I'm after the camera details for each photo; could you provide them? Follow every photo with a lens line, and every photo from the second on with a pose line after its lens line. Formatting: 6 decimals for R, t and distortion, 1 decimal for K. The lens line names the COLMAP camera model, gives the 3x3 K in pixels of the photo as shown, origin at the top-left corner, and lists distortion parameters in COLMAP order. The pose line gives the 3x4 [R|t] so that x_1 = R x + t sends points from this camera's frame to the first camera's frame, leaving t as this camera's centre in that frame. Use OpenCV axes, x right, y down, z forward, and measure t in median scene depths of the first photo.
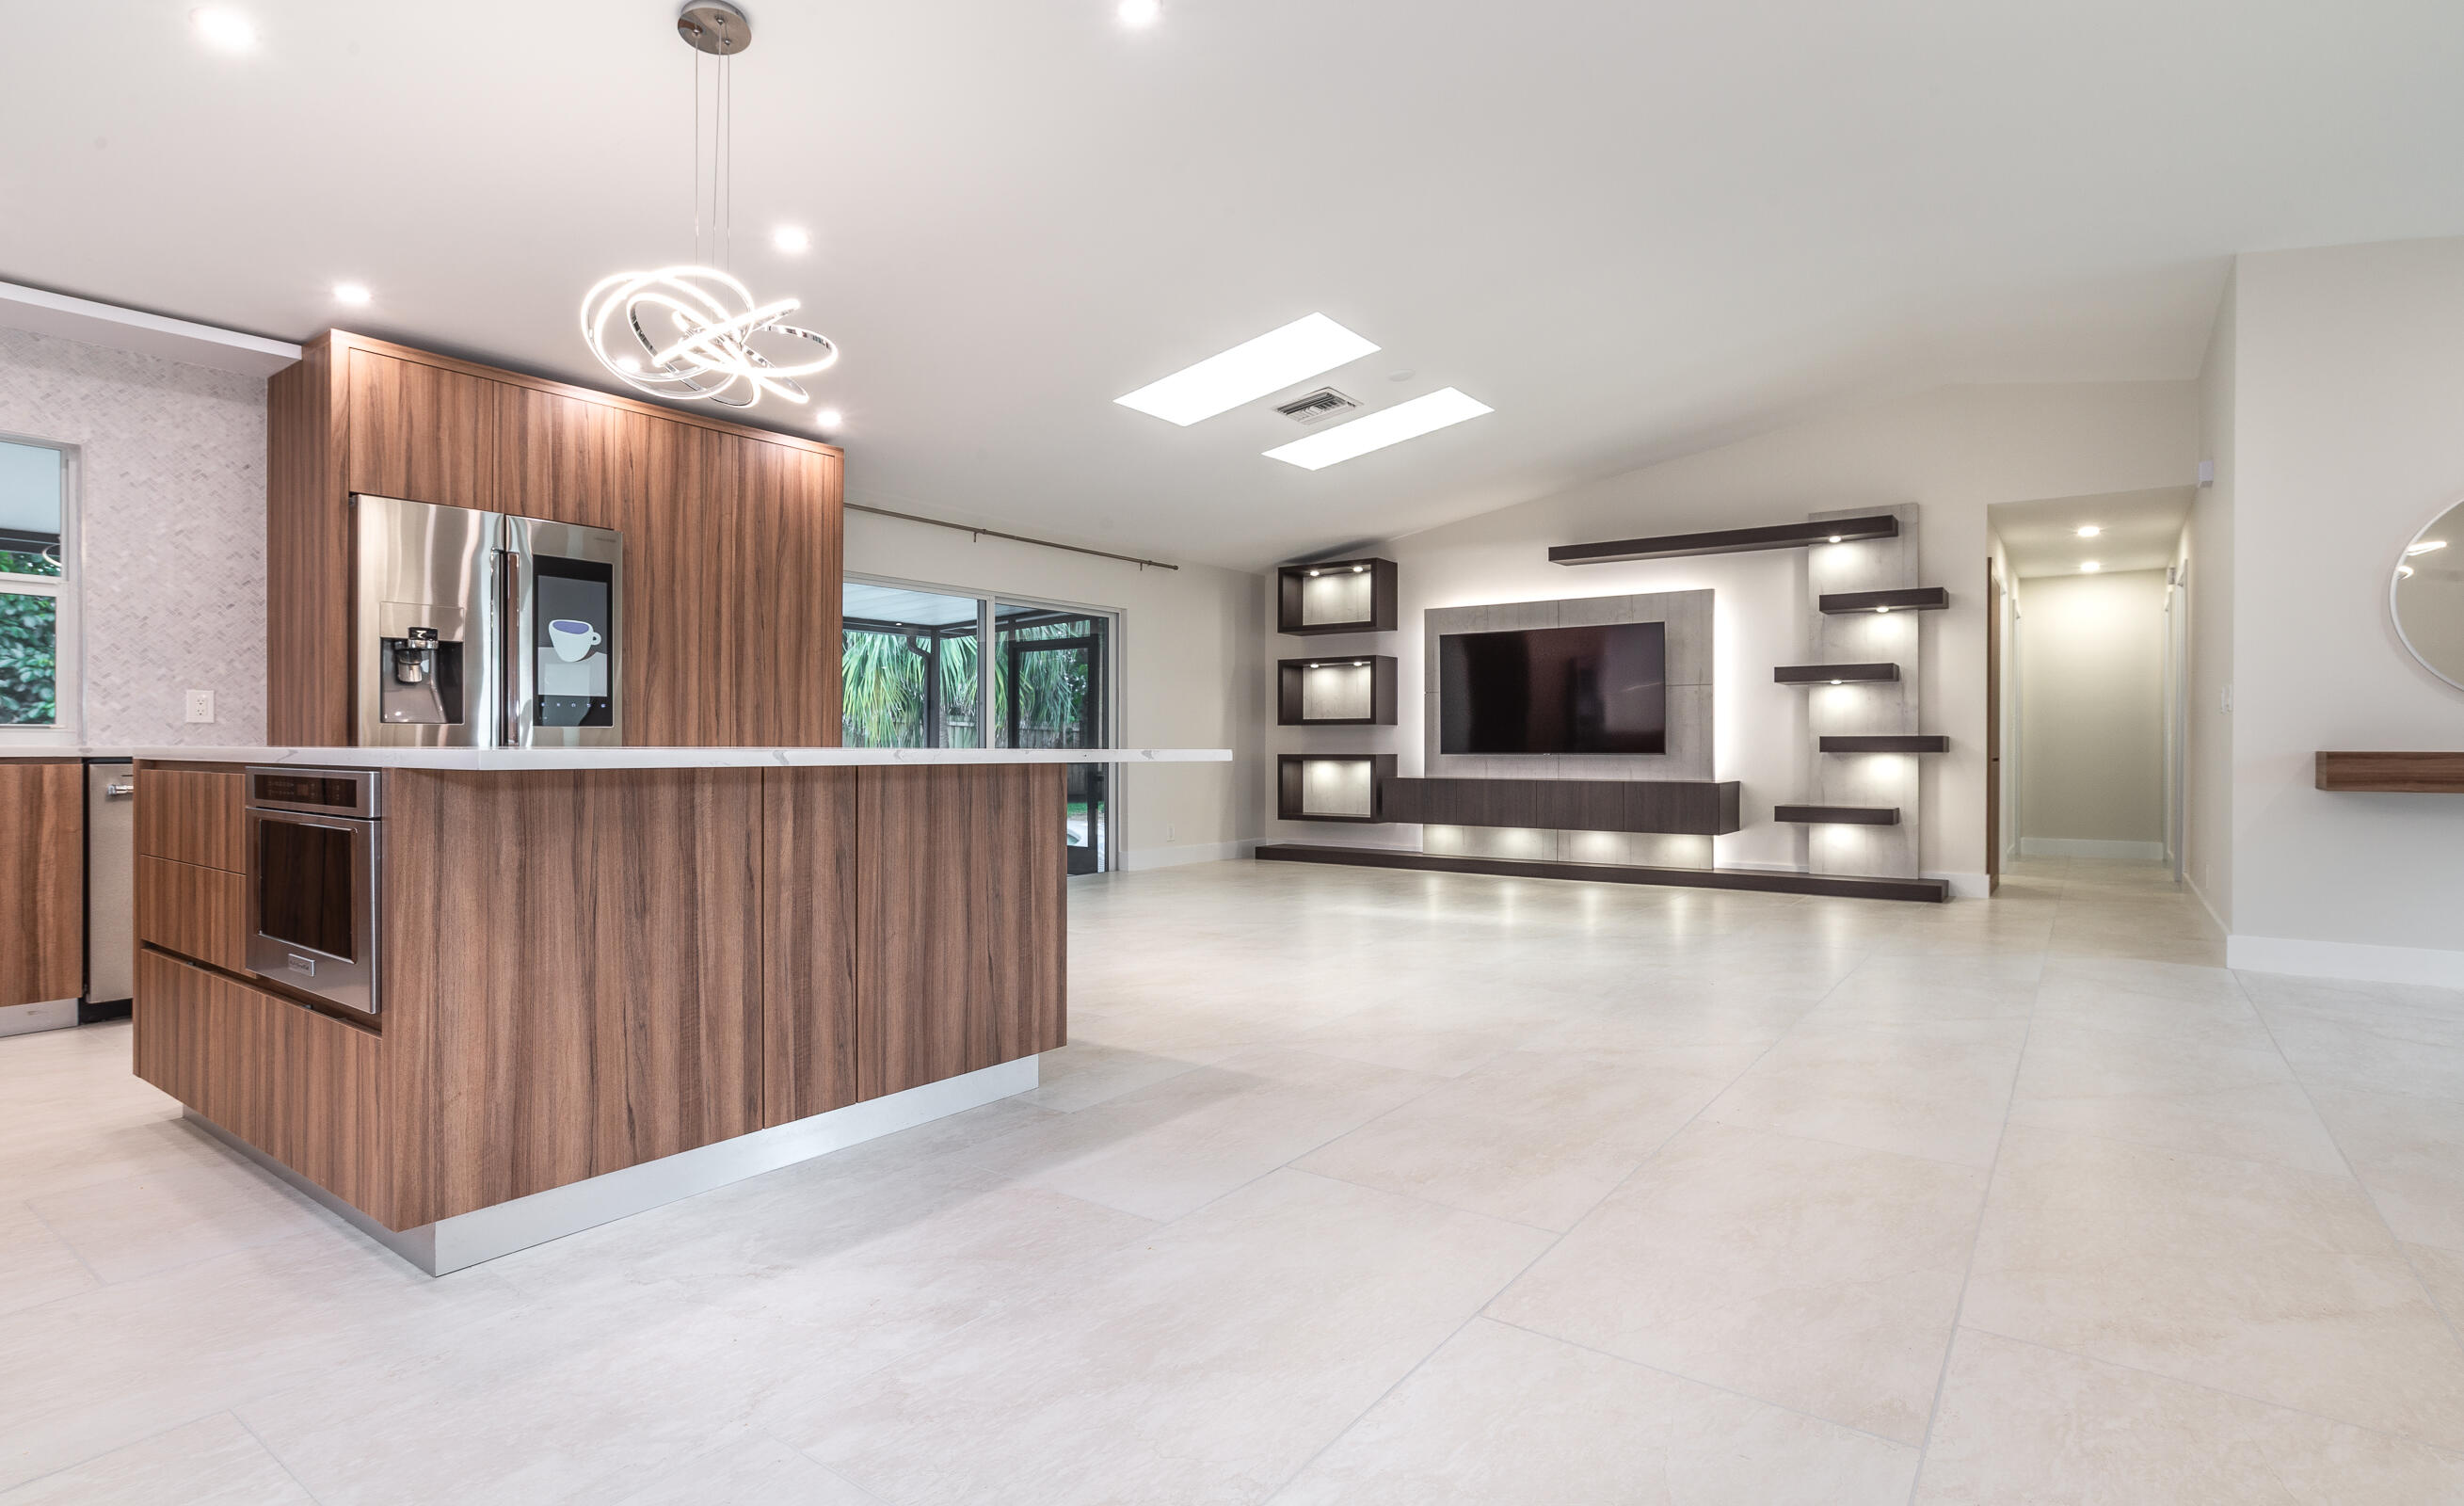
lens RADIAL K [[1226.1, 0, 1223.9], [0, 1226.1, 743.9], [0, 0, 1]] dist [-0.036055, 0.021582]
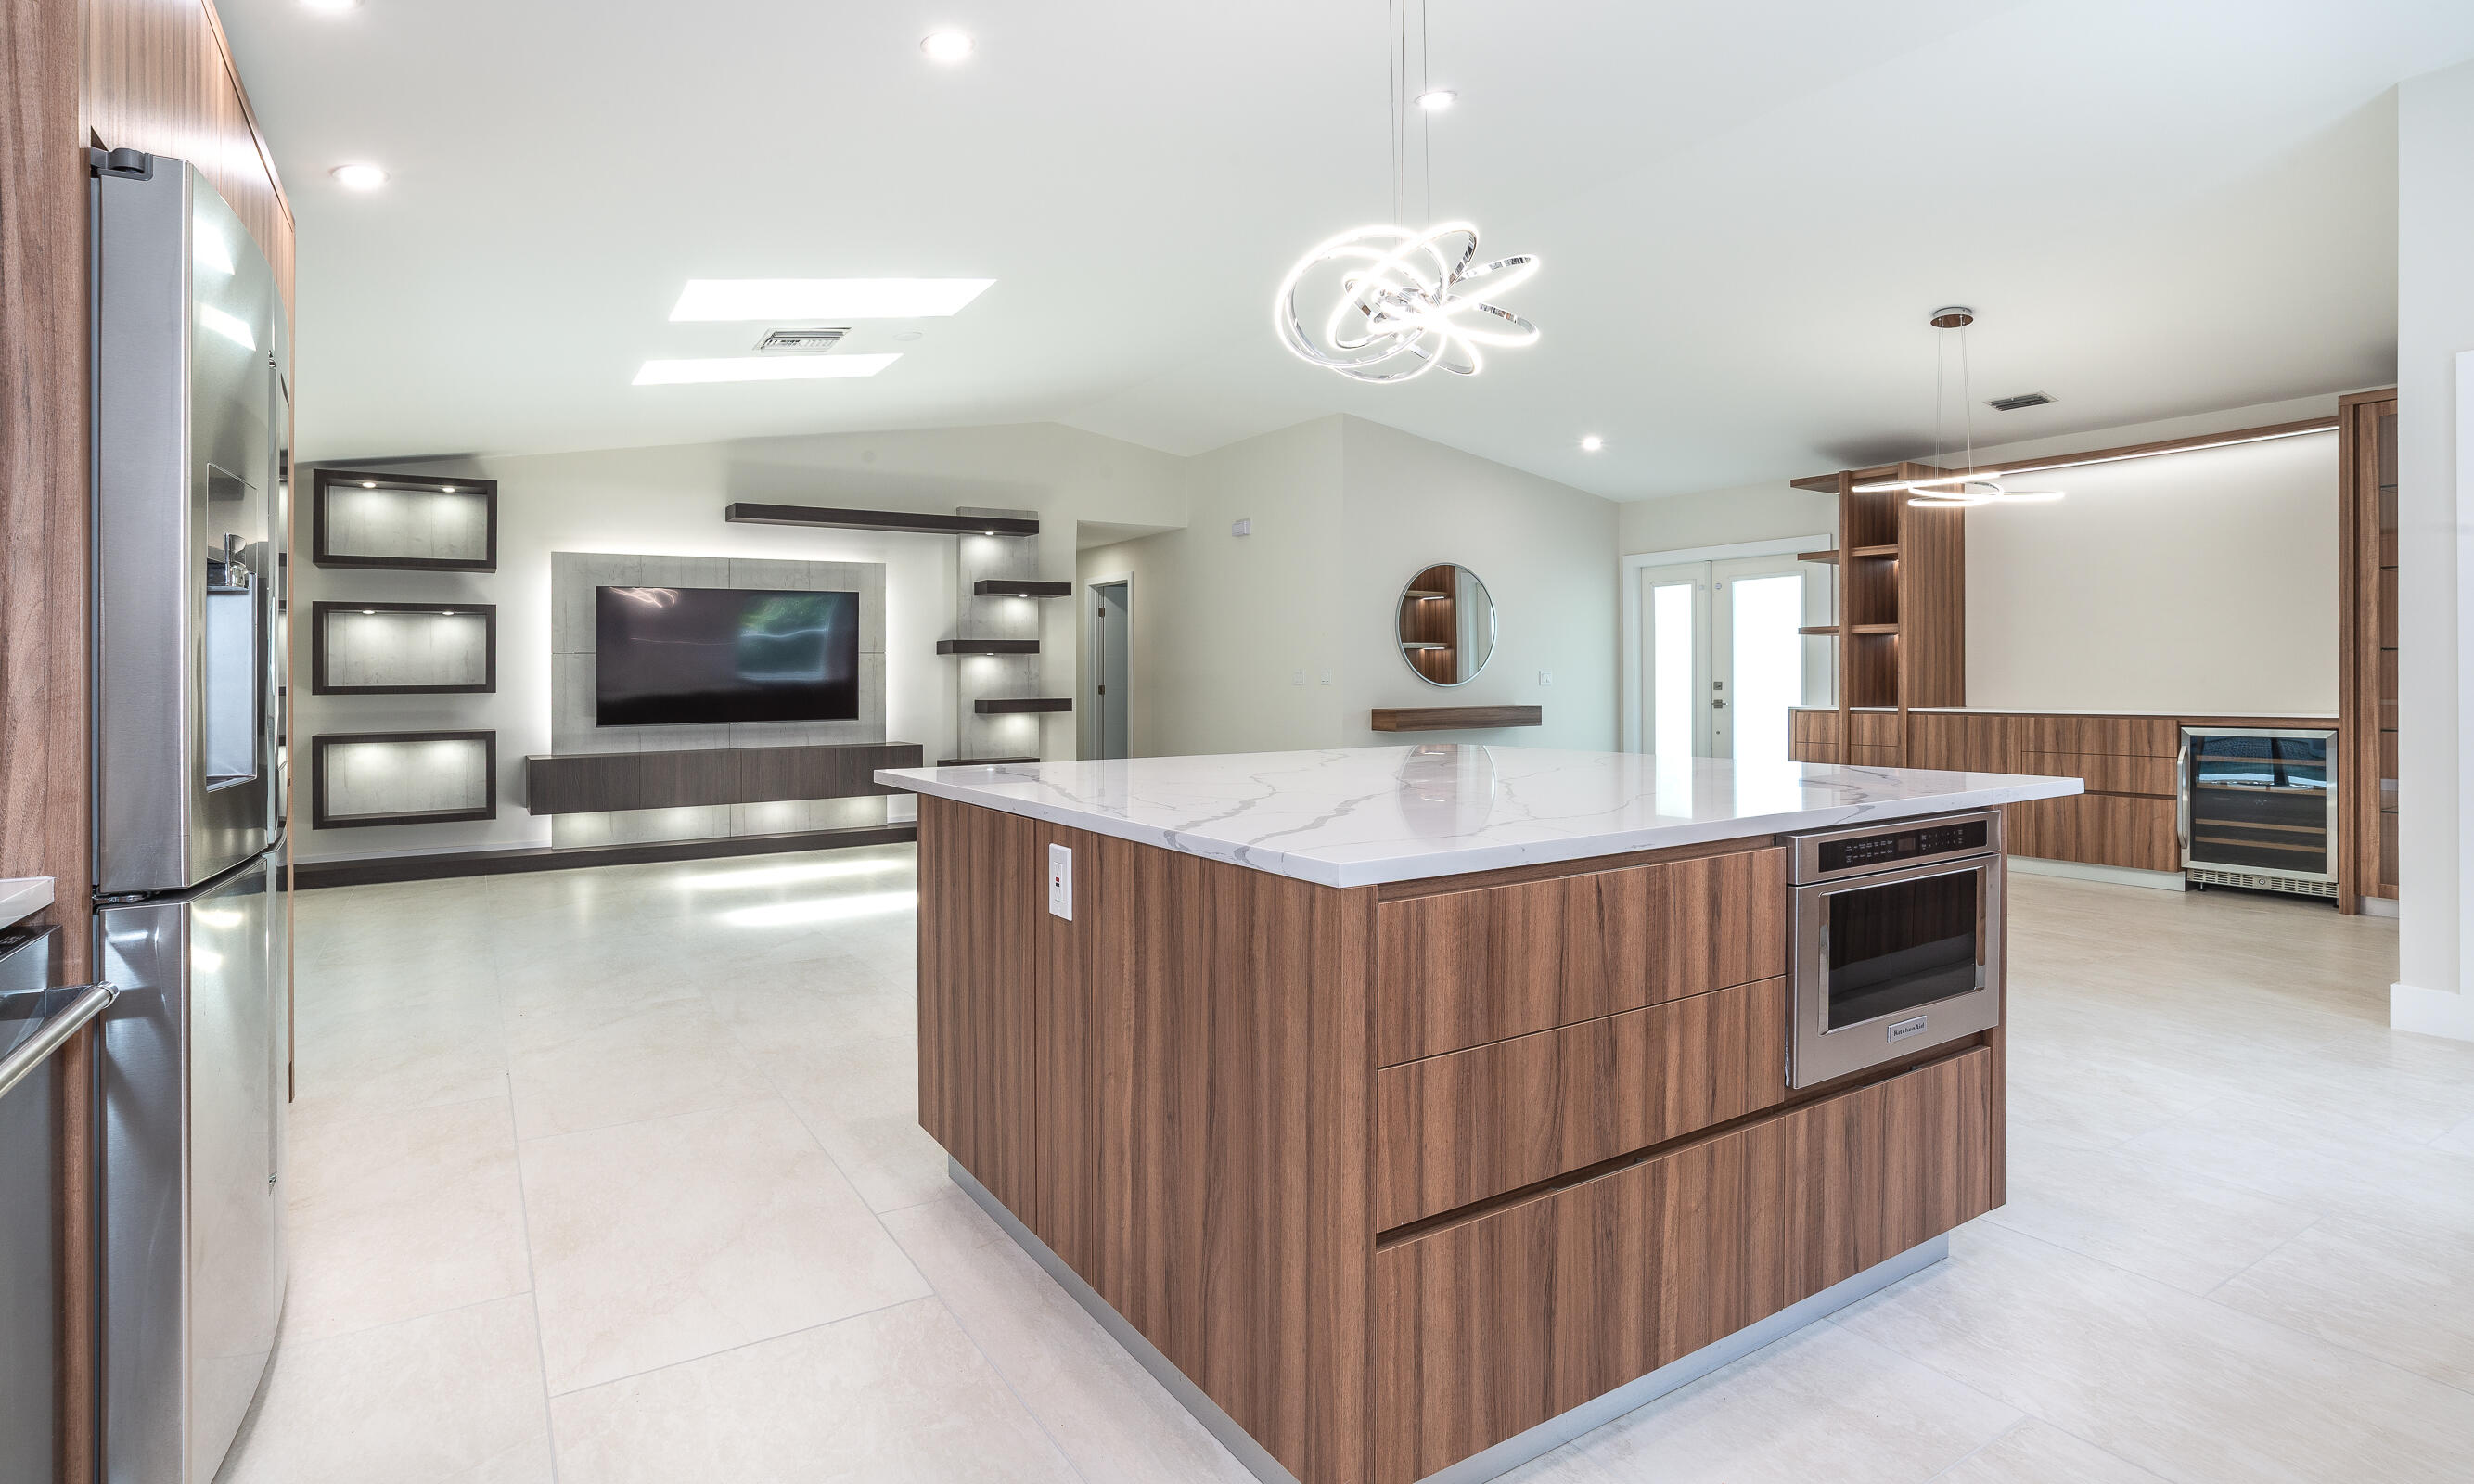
lens RADIAL K [[1230.9, 0, 1247.9], [0, 1230.9, 682.5], [0, 0, 1]] dist [-0.036055, 0.021582]
pose [[0.360703, -0.008349, 0.932643, -0.872646], [0.008341, 0.999949, 0.005726, -0.046014], [-0.932643, 0.005714, 0.360754, 0.539966]]
